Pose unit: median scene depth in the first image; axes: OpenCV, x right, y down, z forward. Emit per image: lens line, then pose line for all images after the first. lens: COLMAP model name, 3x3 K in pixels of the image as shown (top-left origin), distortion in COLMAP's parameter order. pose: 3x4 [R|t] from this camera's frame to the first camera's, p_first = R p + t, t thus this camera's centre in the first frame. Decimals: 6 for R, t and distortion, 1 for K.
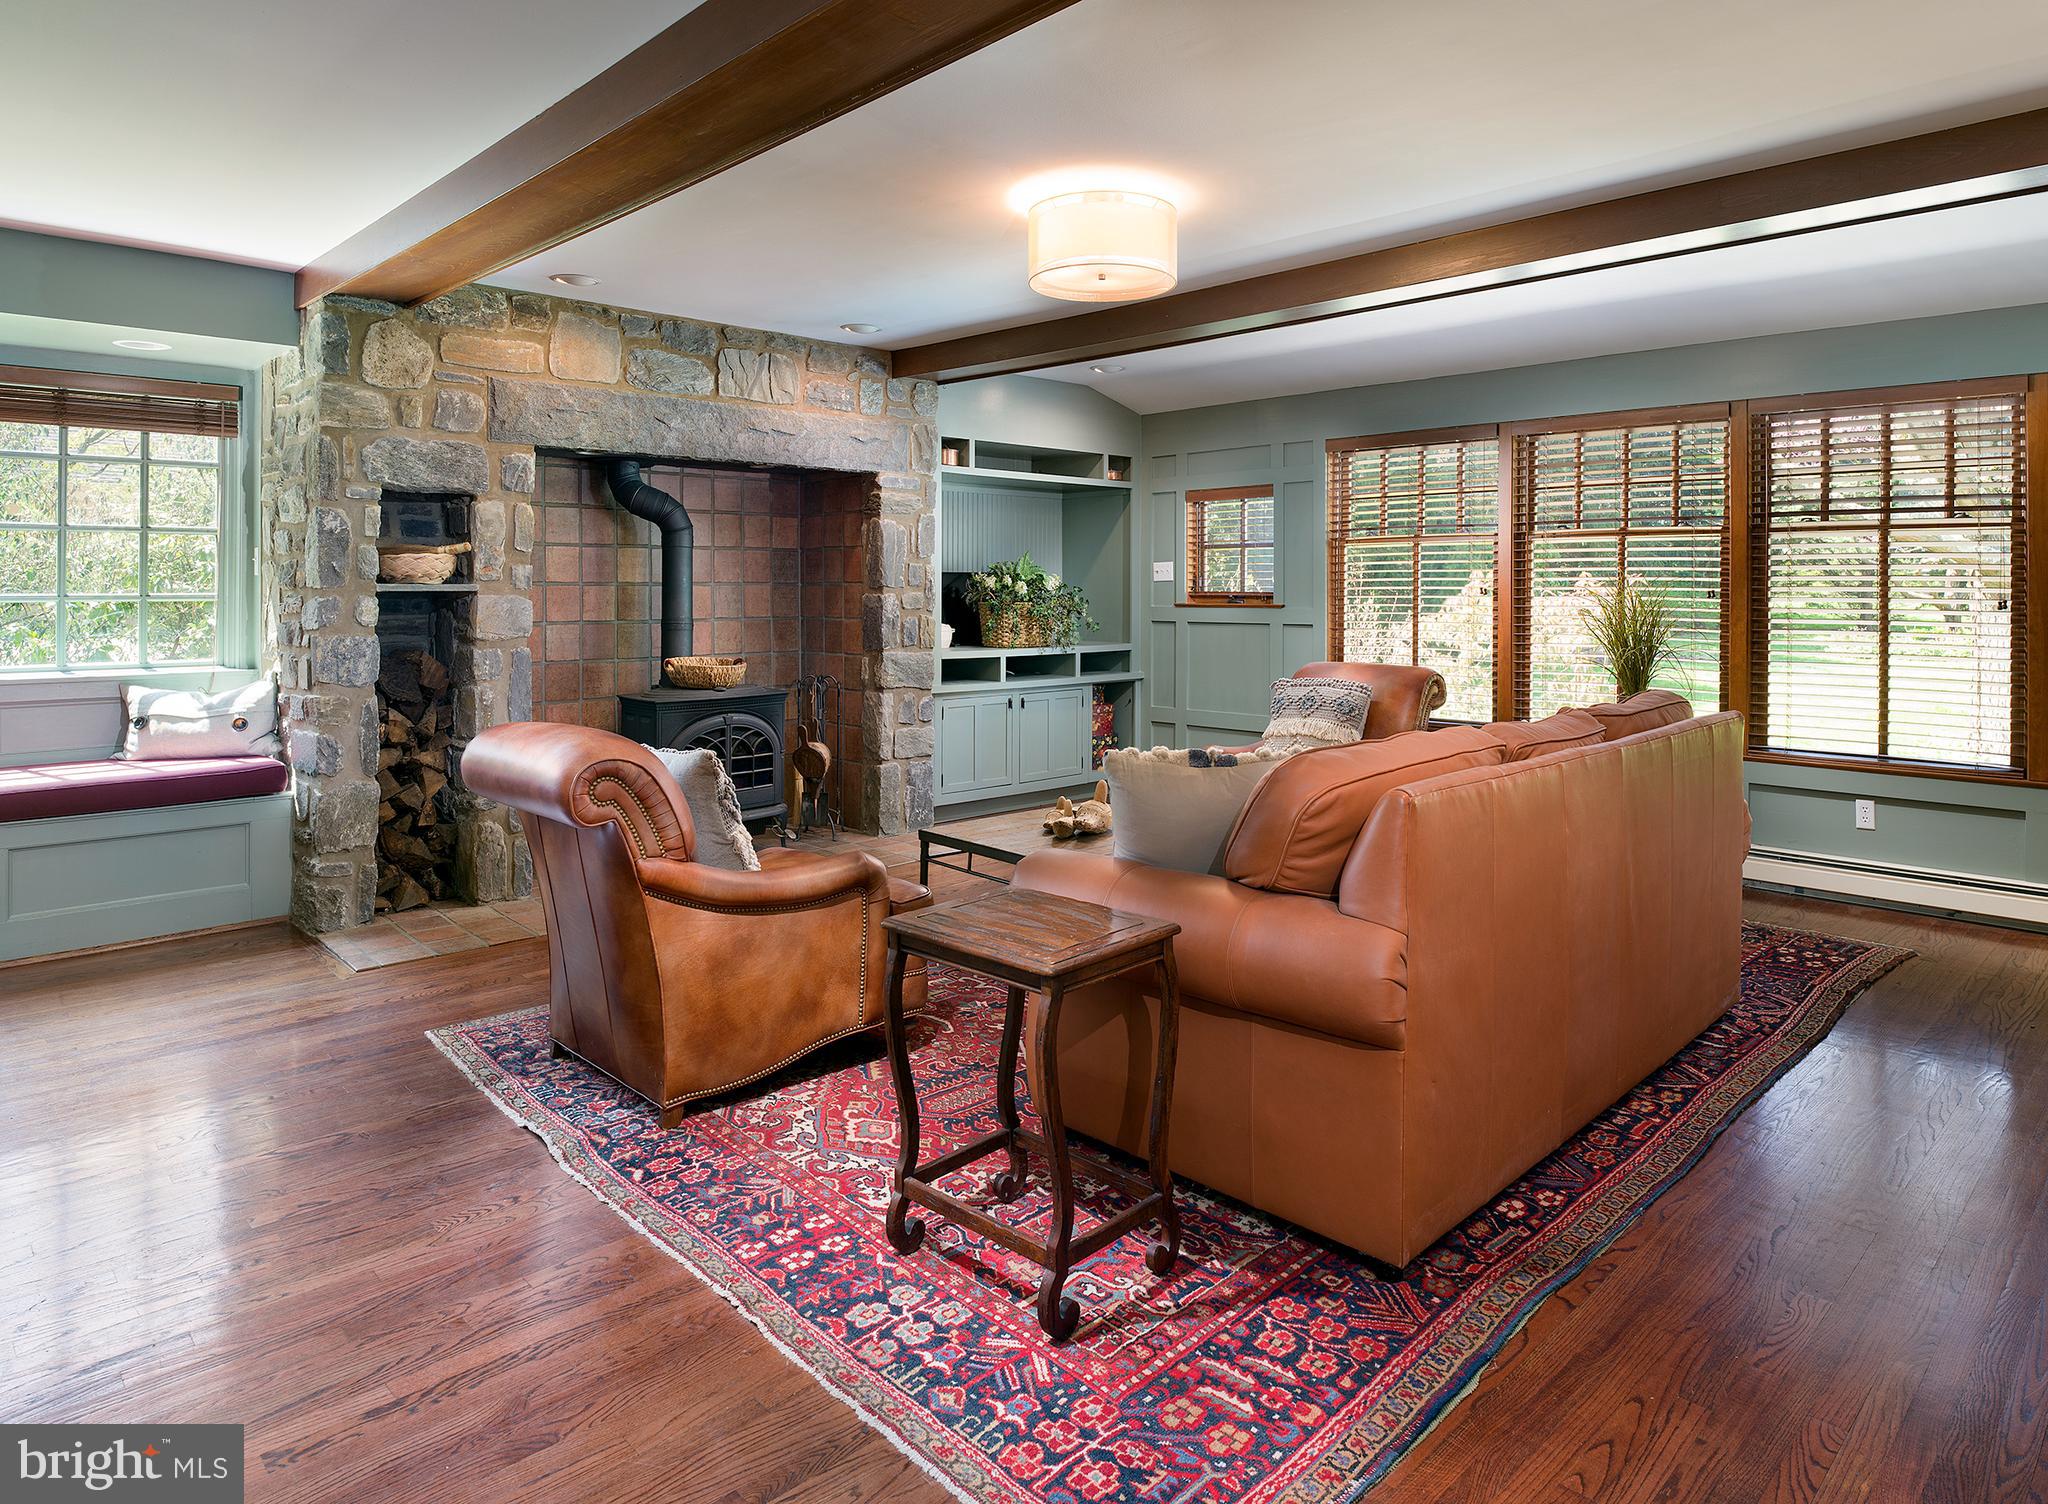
lens RADIAL K [[1159.5, 0, 1027.9], [0, 1159.5, 589.6], [0, 0, 1]] dist [0.001260, 0.000117]
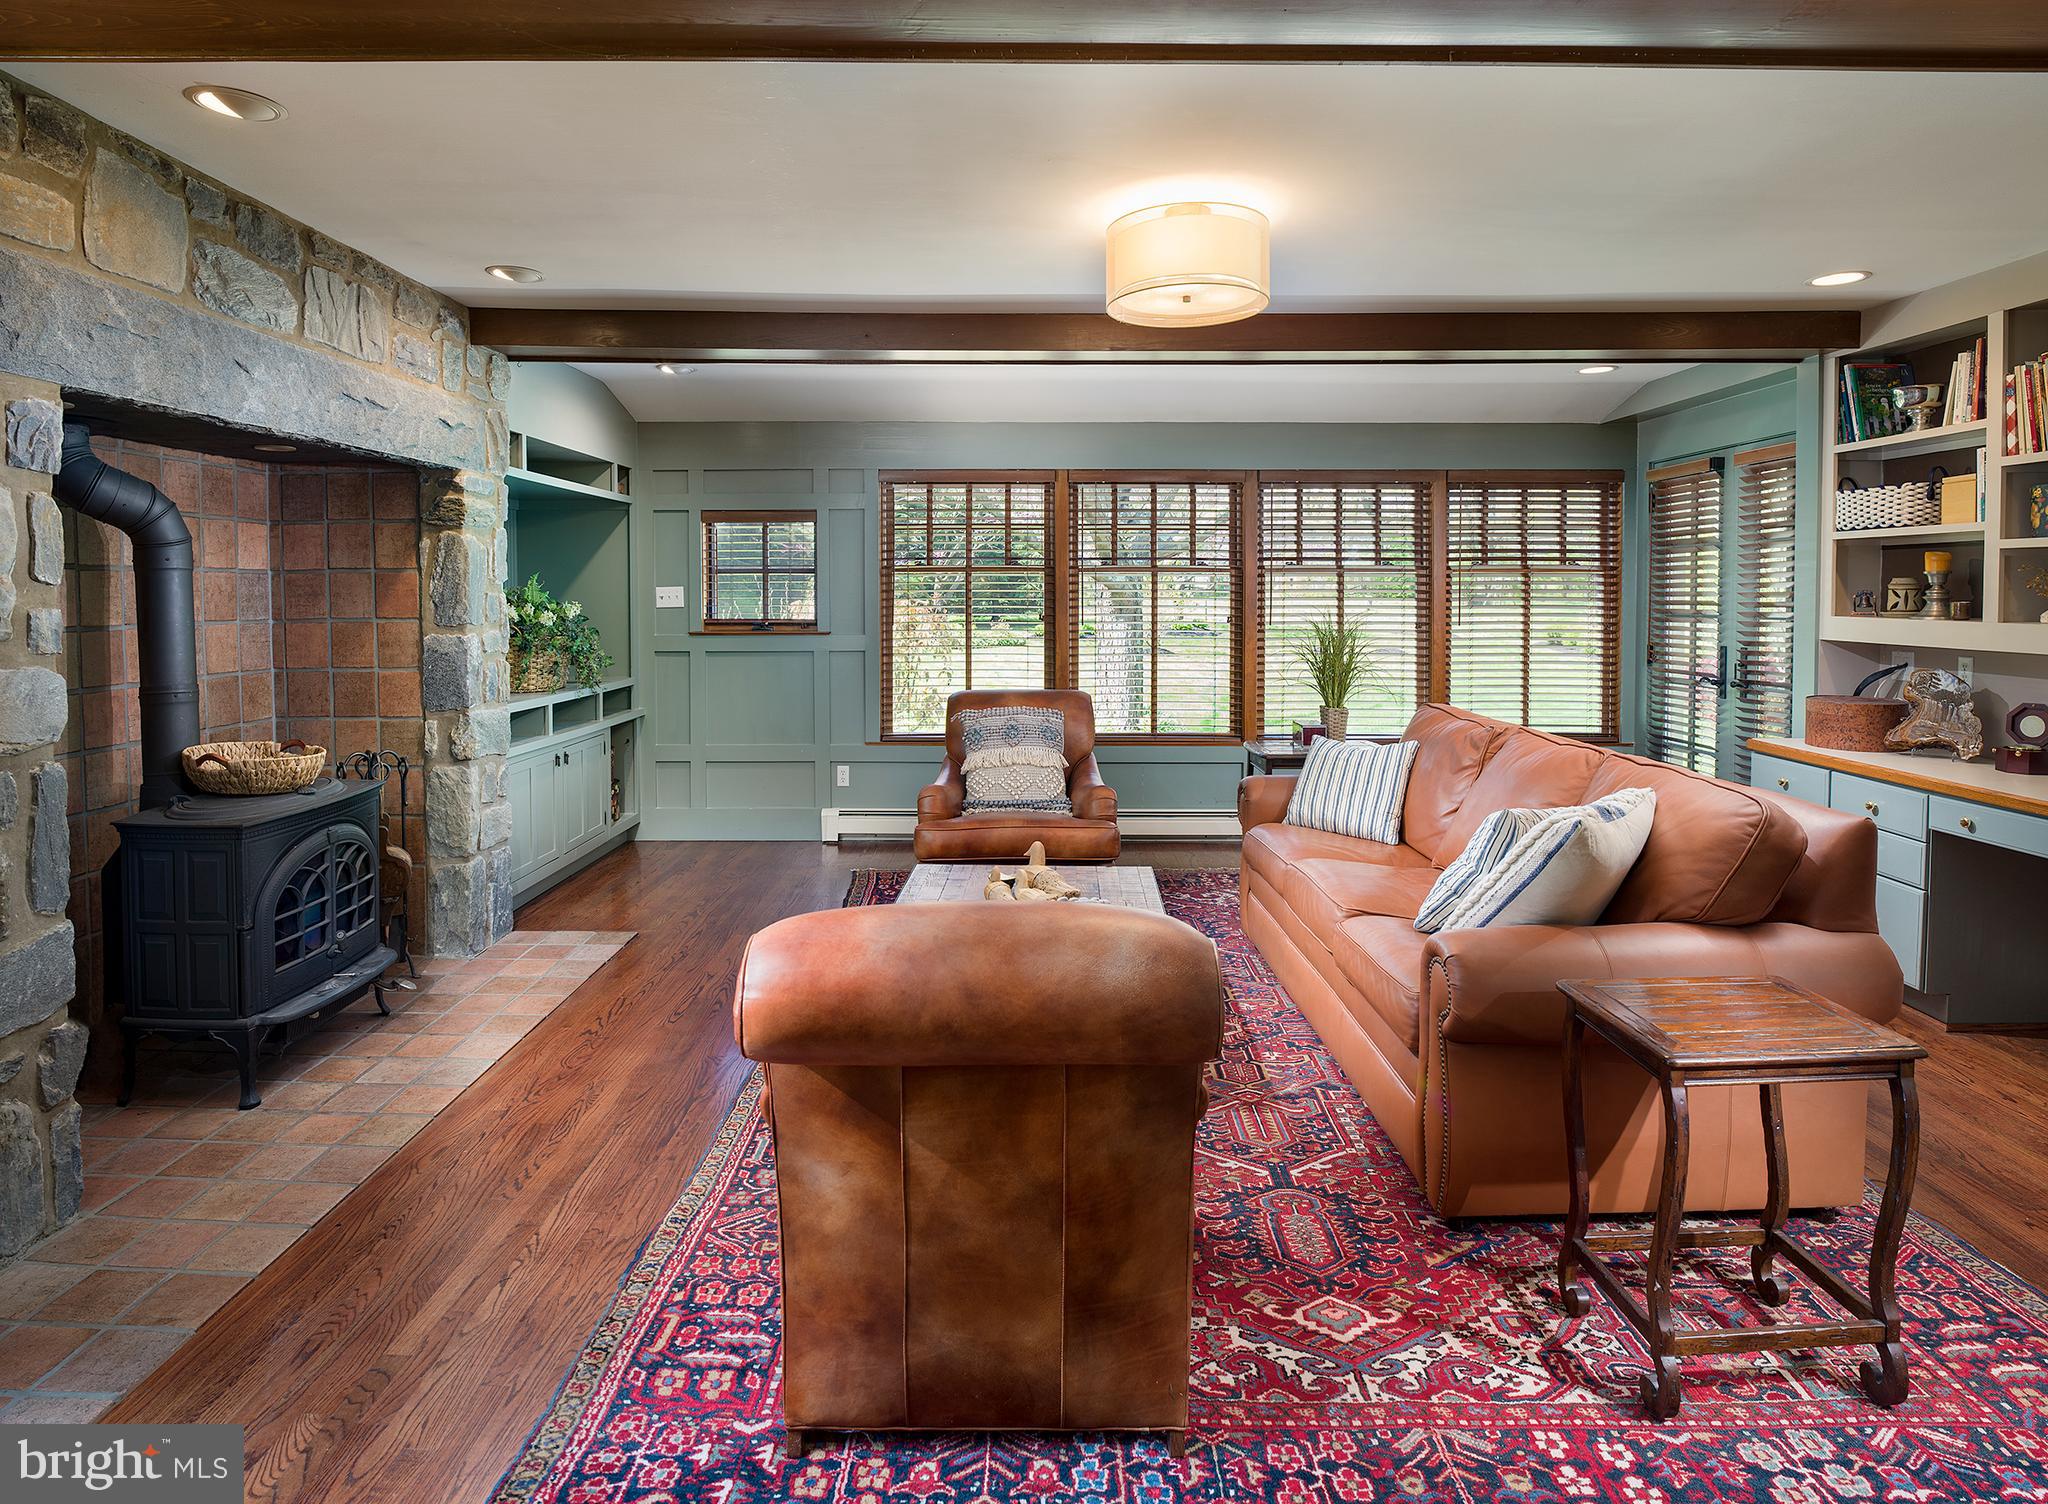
lens RADIAL K [[1061.4, 0, 1053.6], [0, 1061.4, 628.5], [0, 0, 1]] dist [-0.011006, -0.009852]
pose [[0.721998, -0.023486, 0.691496, -0.394015], [0.004291, 0.999556, 0.029470, -0.022484], [-0.691882, -0.018310, 0.721779, 0.305919]]
